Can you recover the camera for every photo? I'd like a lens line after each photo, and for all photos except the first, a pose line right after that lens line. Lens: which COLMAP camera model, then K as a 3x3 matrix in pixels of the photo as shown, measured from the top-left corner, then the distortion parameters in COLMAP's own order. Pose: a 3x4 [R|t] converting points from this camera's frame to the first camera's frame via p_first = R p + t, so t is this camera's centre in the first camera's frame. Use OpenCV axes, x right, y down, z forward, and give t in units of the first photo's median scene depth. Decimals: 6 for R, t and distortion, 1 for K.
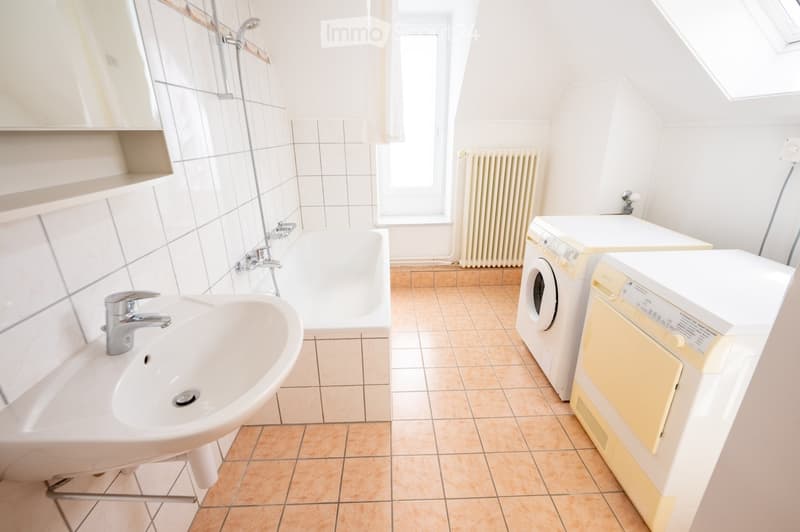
lens RADIAL K [[358.9, 0, 398.8], [0, 358.9, 268.2], [0, 0, 1]] dist [-0.002078, -0.000036]
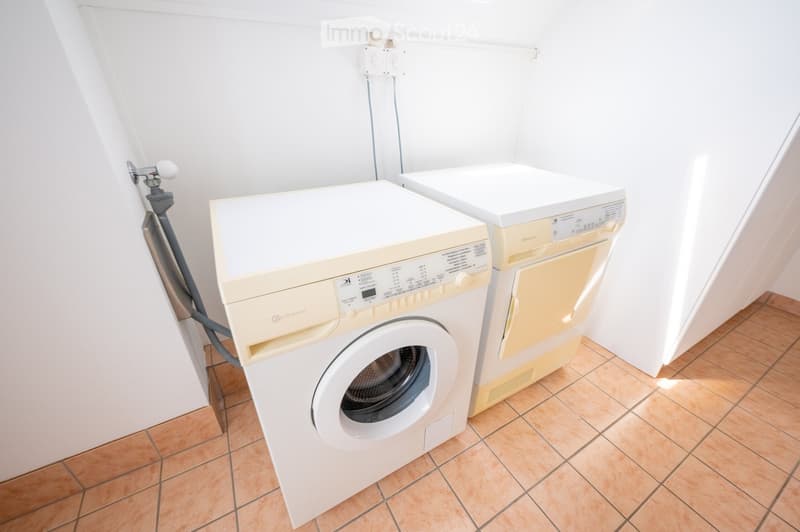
lens RADIAL K [[316.8, 0, 399.2], [0, 316.8, 268.1], [0, 0, 1]] dist [-0.002709, -0.000071]
pose [[-0.465333, -0.405624, 0.786724, 0.141106], [0.322733, 0.749878, 0.577518, -0.295038], [-0.824202, 0.522640, -0.218034, 1.083285]]
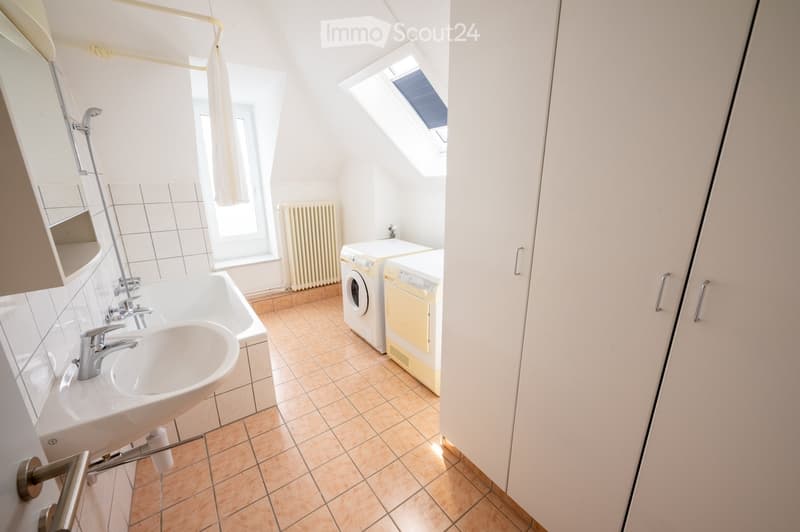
lens RADIAL K [[316.8, 0, 399.2], [0, 316.8, 268.1], [0, 0, 1]] dist [-0.002709, -0.000071]
pose [[0.829604, -0.152494, 0.537125, -0.195517], [0.201679, 0.978876, -0.033587, 0.053885], [-0.520657, 0.136190, 0.842834, -0.307172]]
